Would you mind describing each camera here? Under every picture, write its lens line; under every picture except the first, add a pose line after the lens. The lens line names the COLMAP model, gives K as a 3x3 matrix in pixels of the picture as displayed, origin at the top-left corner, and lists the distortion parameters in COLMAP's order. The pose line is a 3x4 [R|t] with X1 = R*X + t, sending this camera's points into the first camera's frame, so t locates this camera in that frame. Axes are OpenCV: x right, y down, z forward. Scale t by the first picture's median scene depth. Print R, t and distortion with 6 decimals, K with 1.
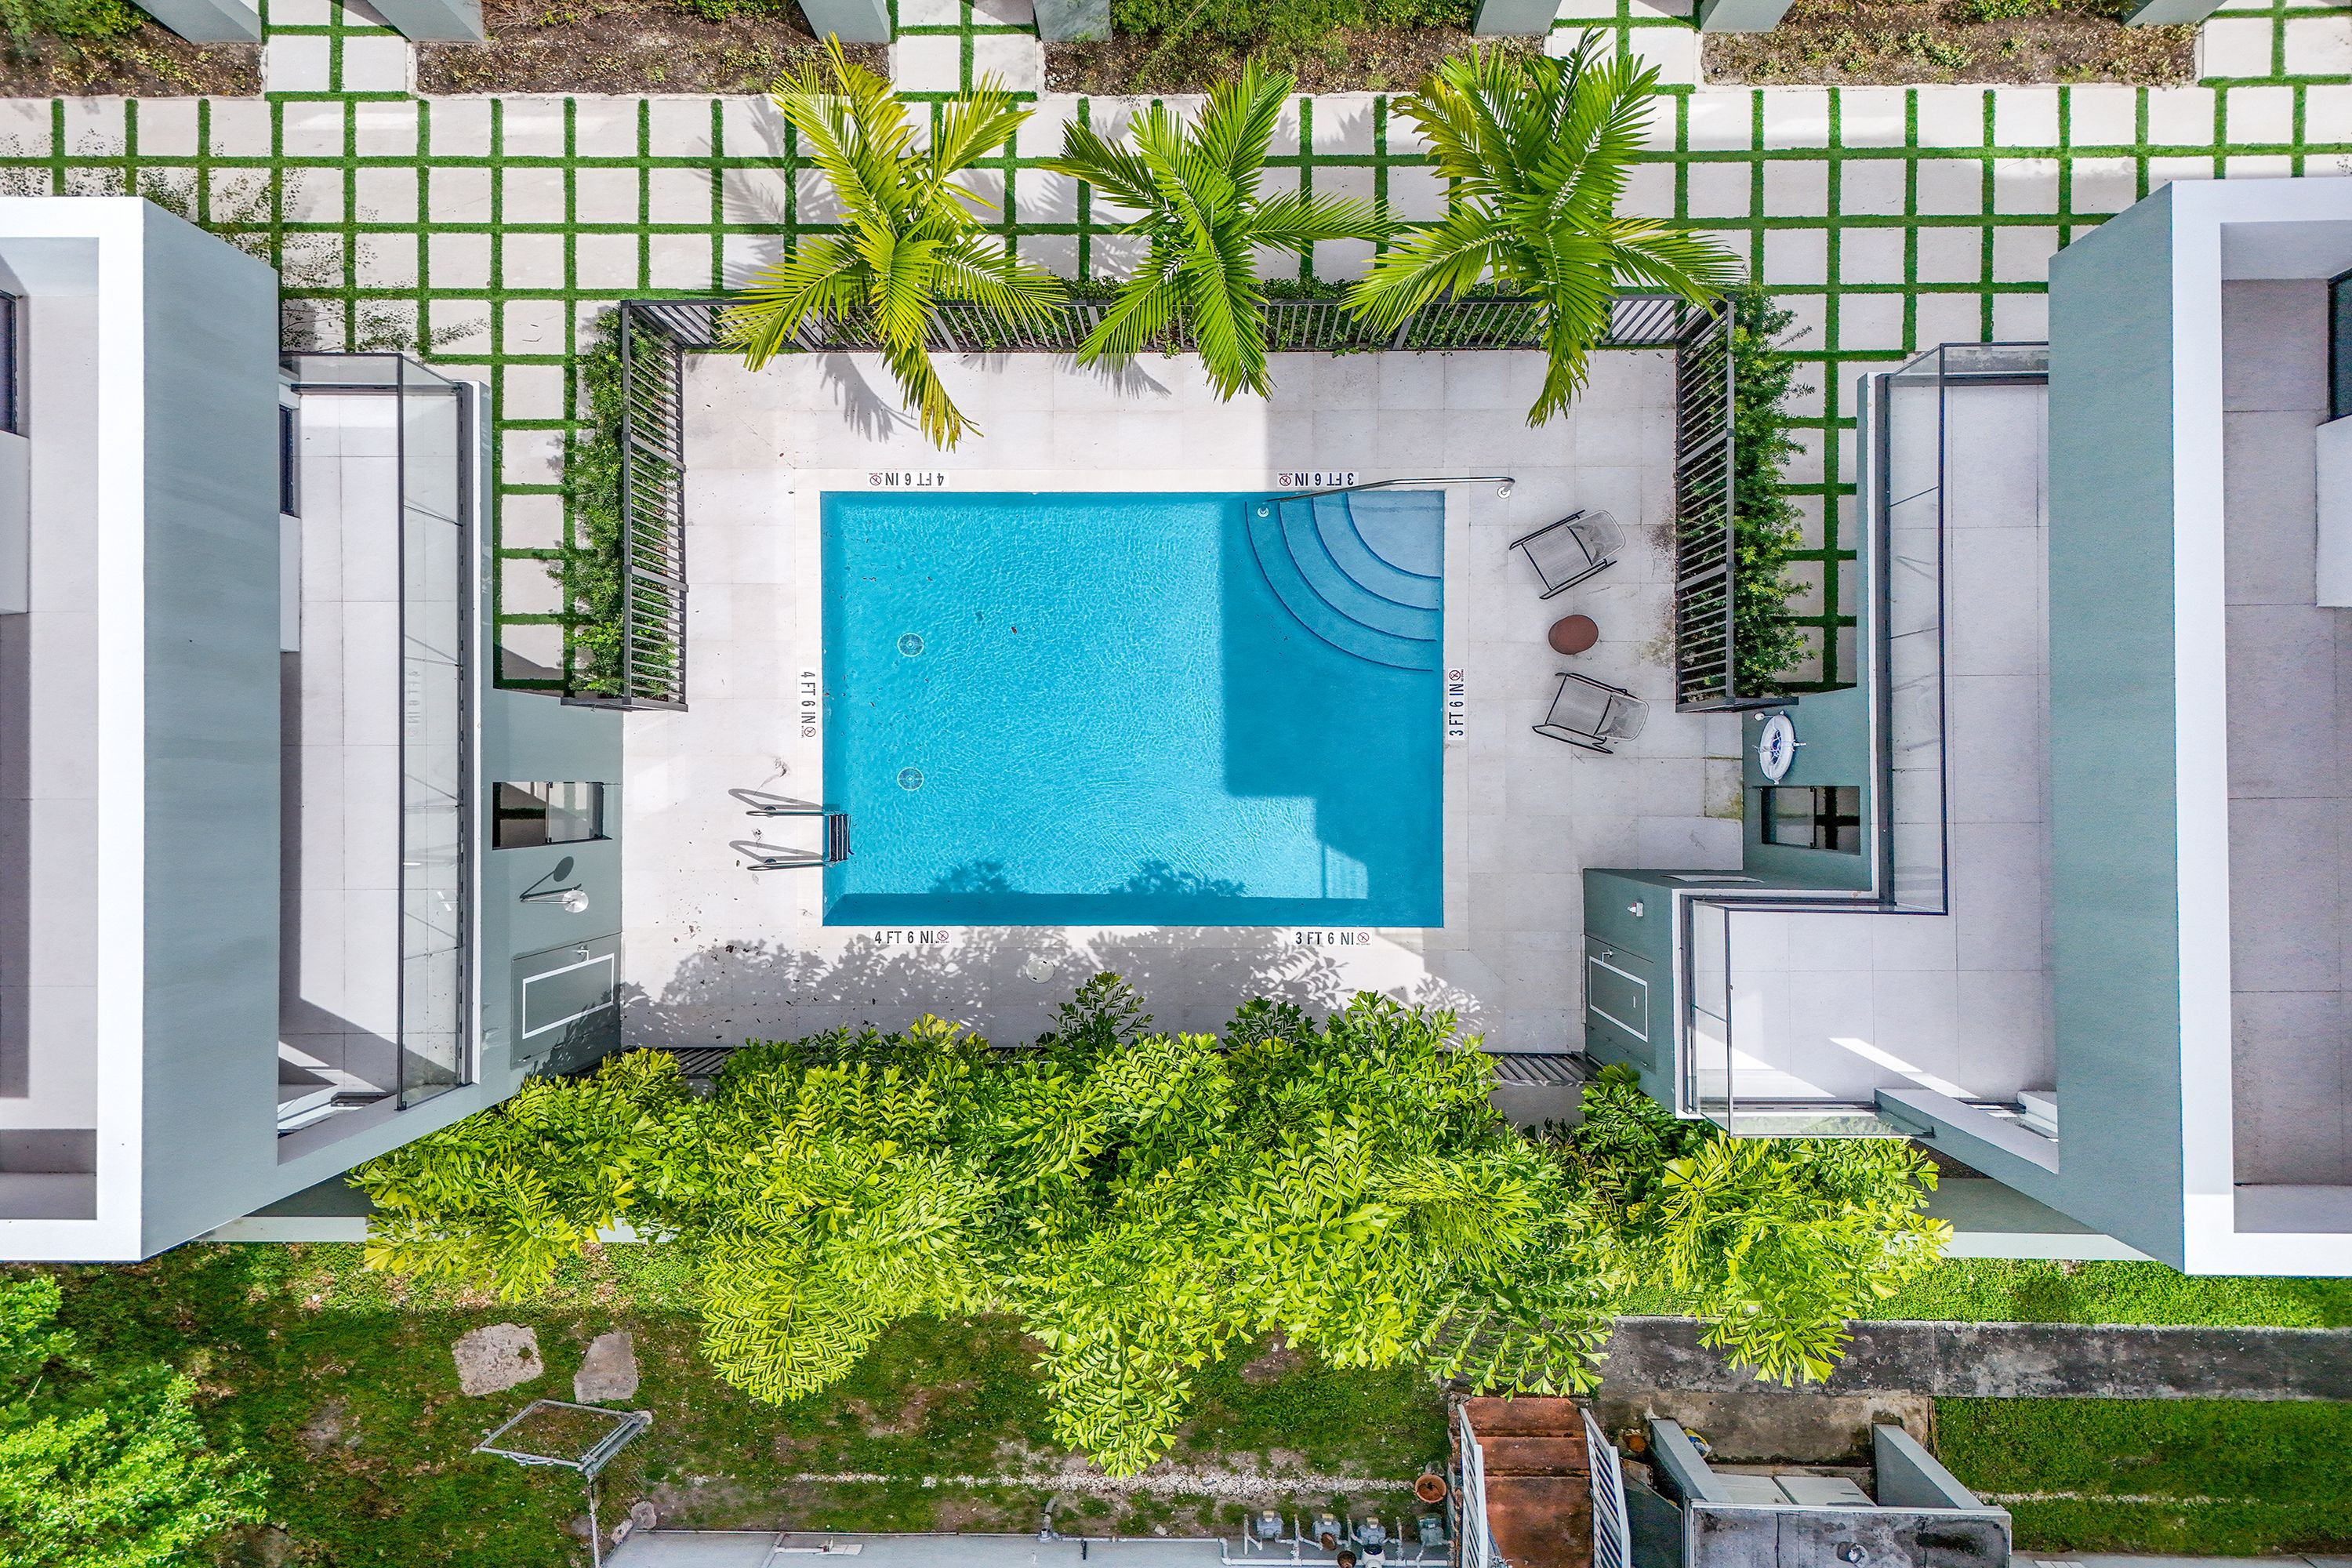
lens RADIAL K [[1647.5, 0, 1176.0], [0, 1647.5, 784.0], [0, 0, 1]] dist [0.071087, -0.093023]
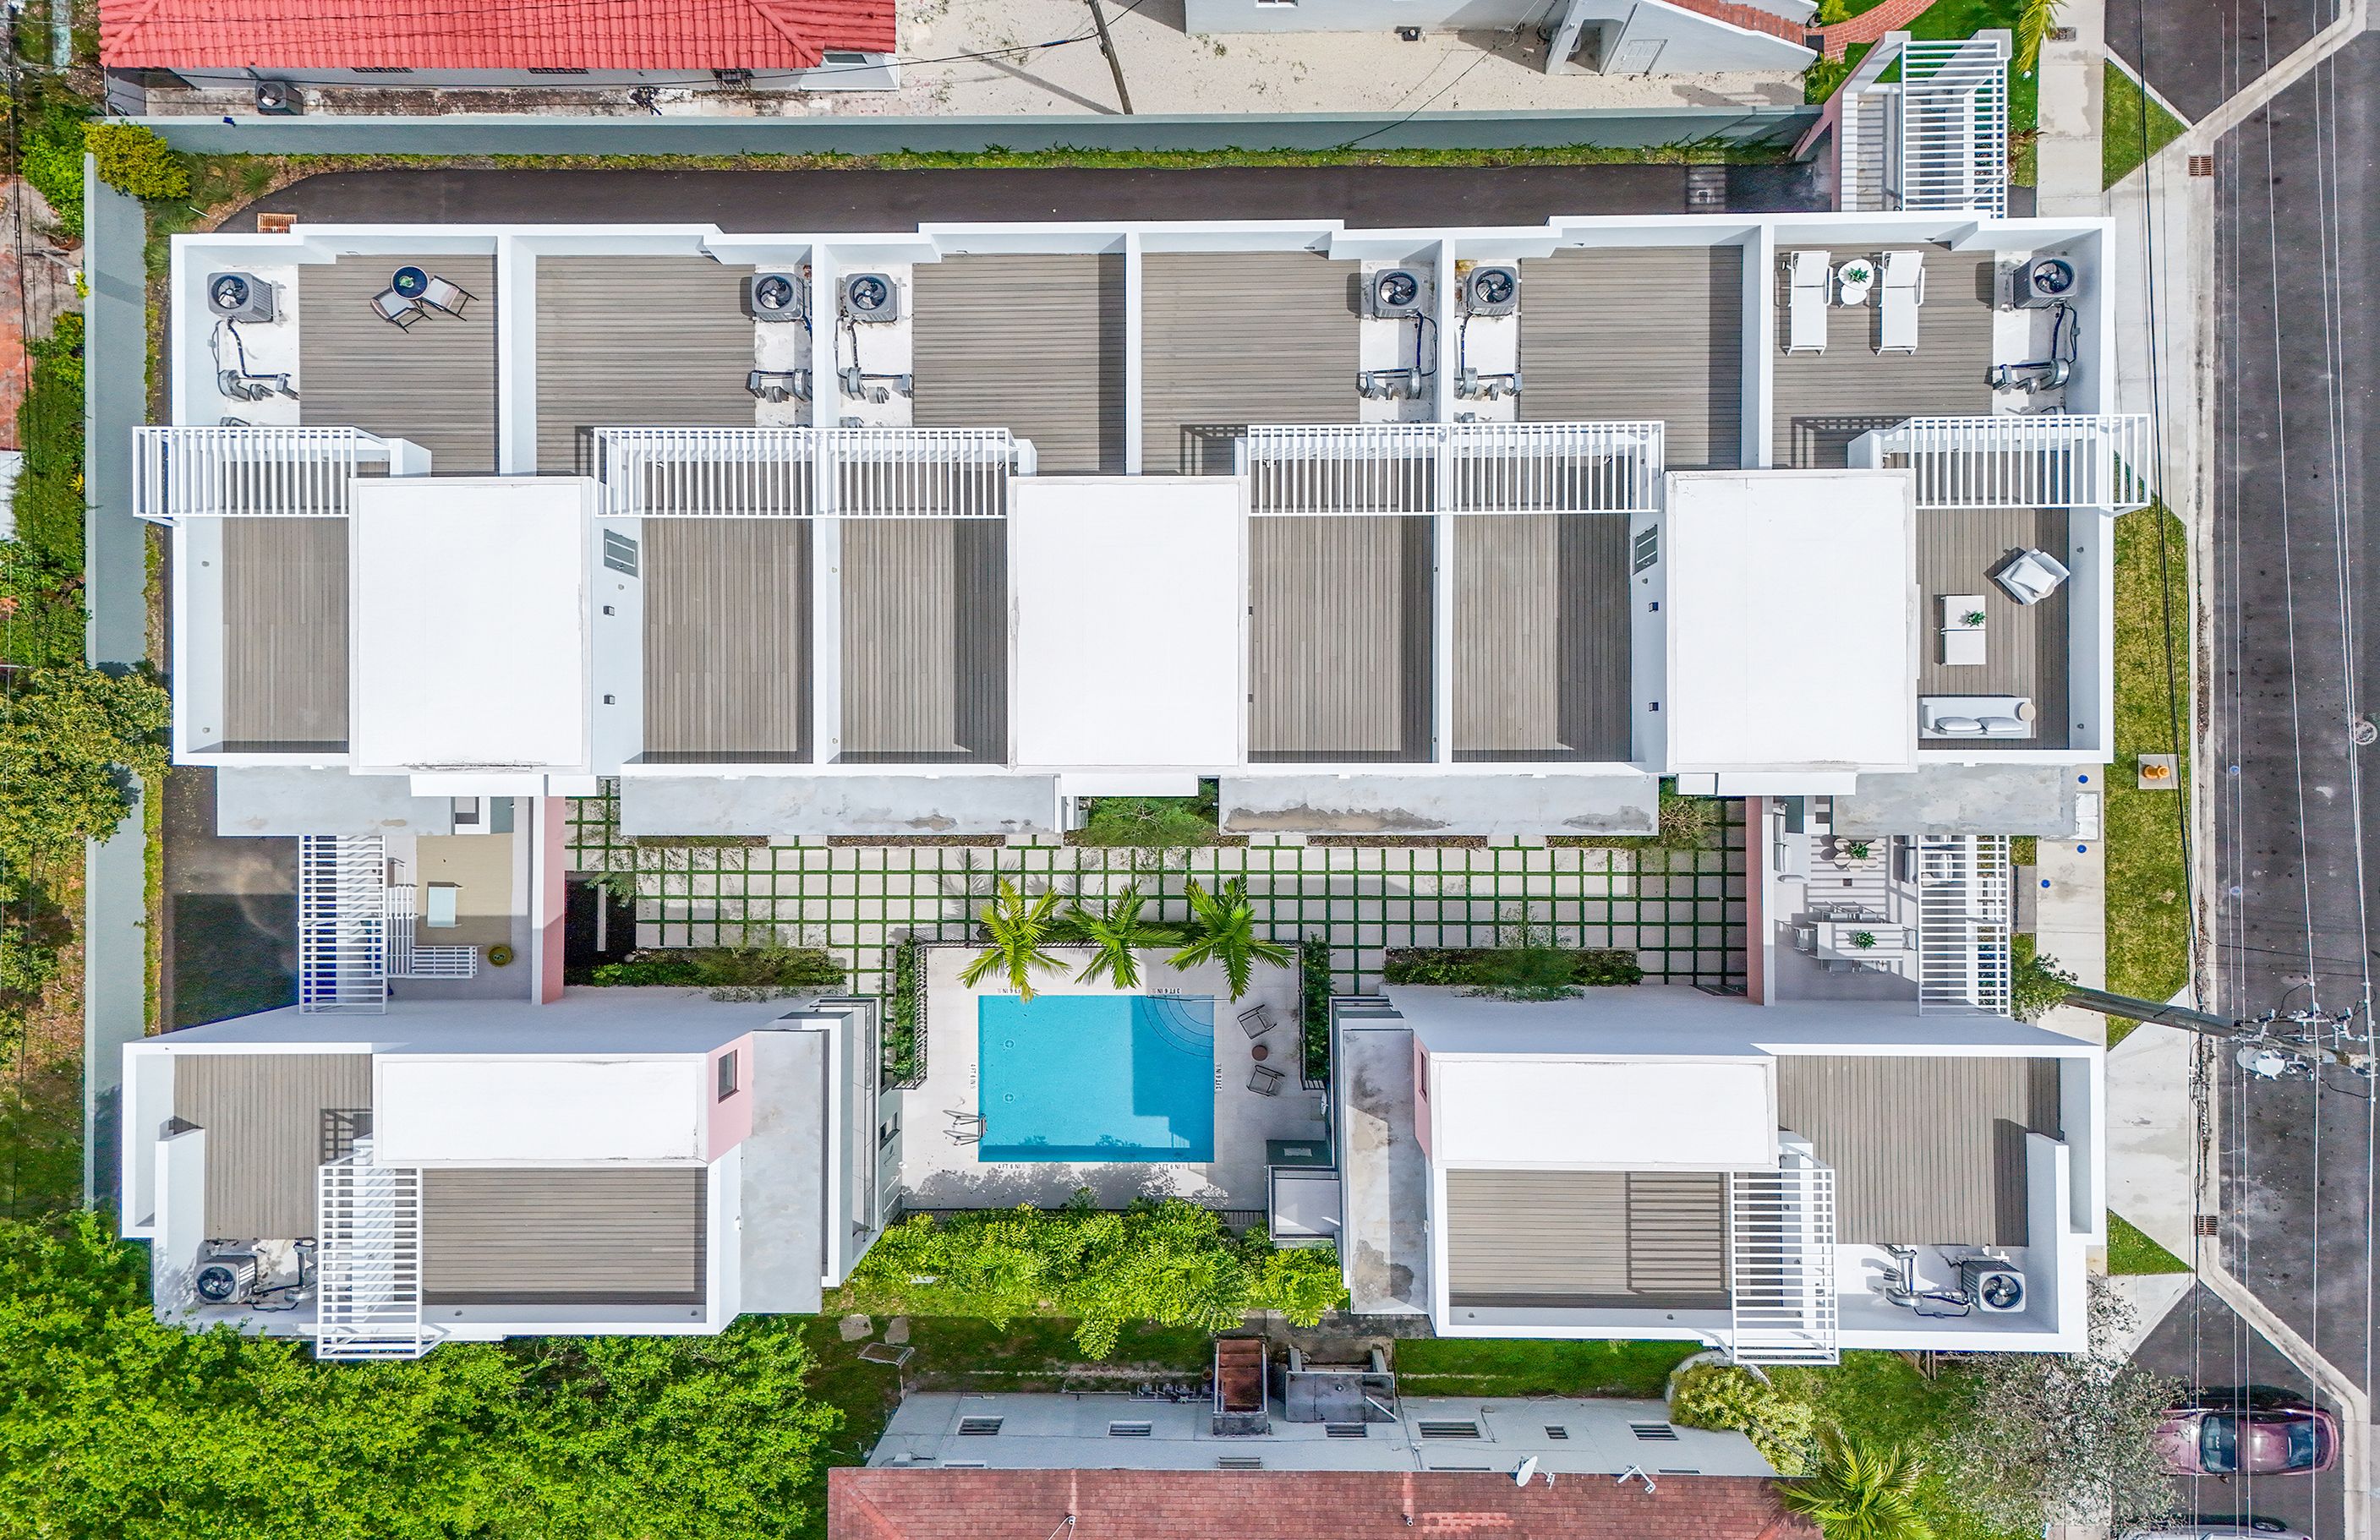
lens RADIAL K [[1696.5, 0, 1190.0], [0, 1696.5, 770.0], [0, 0, 1]] dist [-0.002552, -0.001545]
pose [[0.999980, -0.001491, 0.006068, 0.108636], [0.001680, 0.999509, -0.031286, -0.460449], [-0.006018, 0.031295, 0.999492, -1.744740]]
